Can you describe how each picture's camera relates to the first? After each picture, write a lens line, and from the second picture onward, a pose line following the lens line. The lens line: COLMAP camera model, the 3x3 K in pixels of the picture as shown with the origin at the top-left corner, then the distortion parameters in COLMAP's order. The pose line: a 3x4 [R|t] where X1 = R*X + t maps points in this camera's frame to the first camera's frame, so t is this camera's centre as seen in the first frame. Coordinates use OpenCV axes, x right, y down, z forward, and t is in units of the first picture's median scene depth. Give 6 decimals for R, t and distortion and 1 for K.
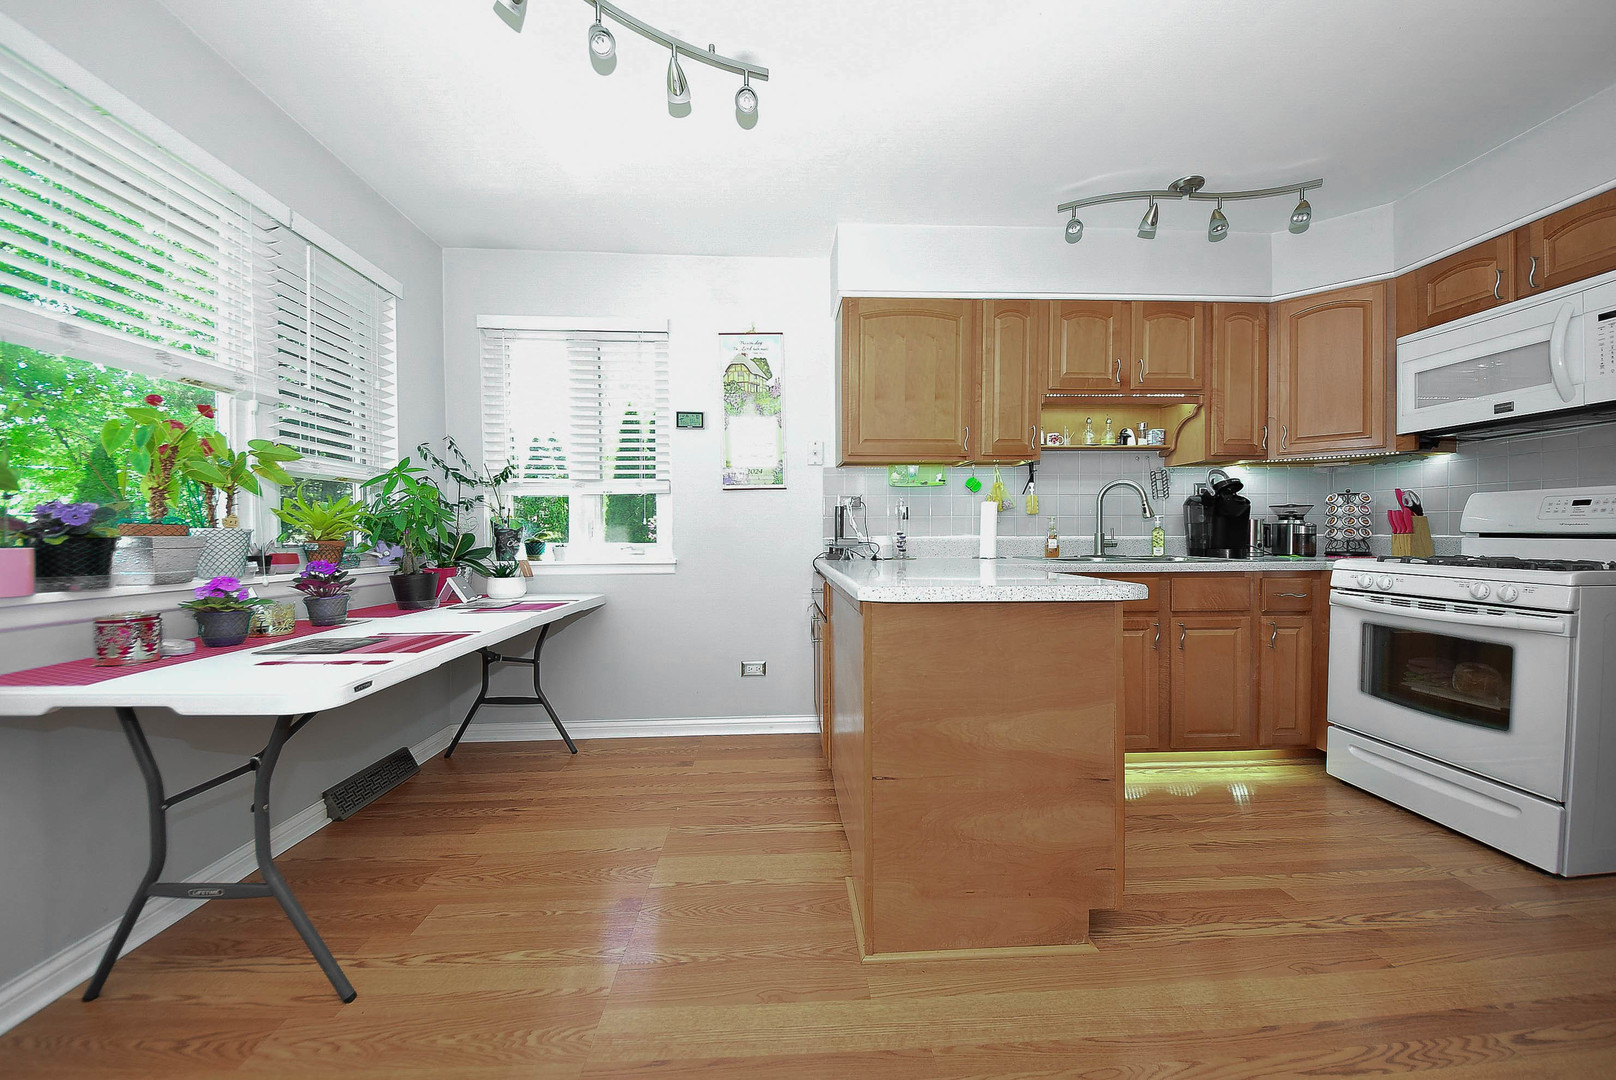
lens RADIAL K [[613.8, 0, 817.7], [0, 613.8, 516.6], [0, 0, 1]] dist [0.045662, -0.028528]
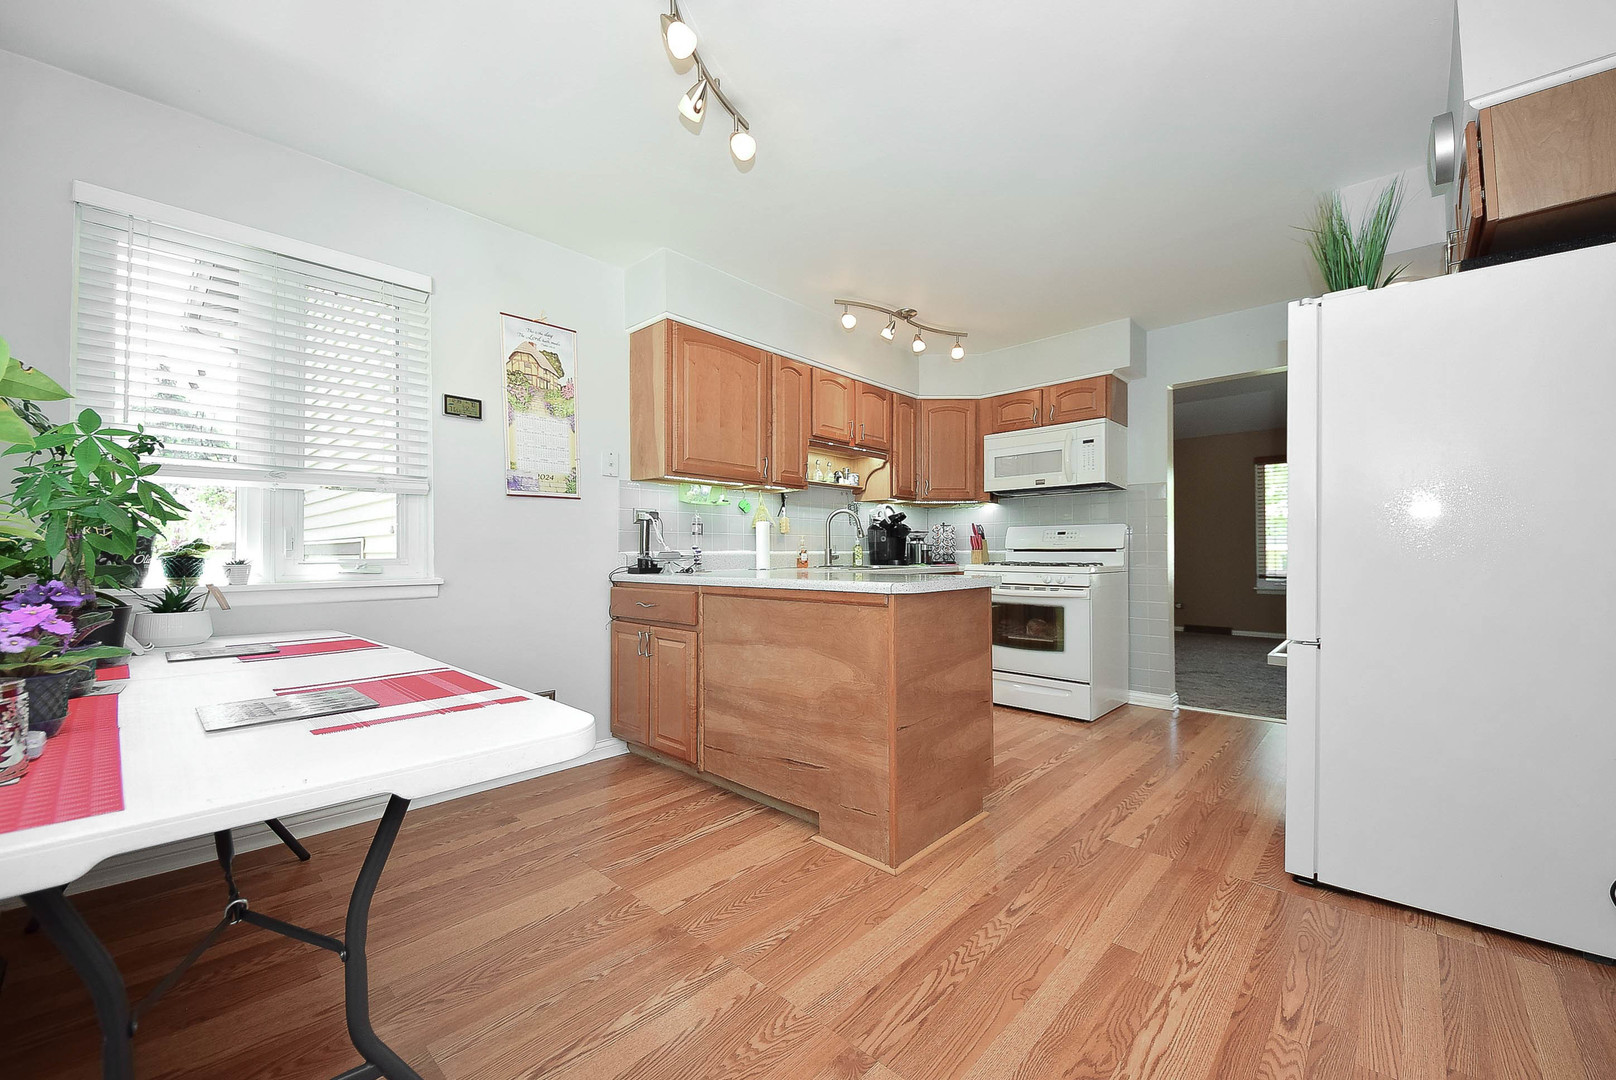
lens RADIAL K [[613.8, 0, 817.7], [0, 613.8, 516.6], [0, 0, 1]] dist [0.045662, -0.028528]
pose [[0.717186, 0.045245, 0.695411, -0.489419], [-0.017639, 0.998749, -0.046789, 0.020790], [-0.696658, 0.021290, 0.717087, 0.092048]]
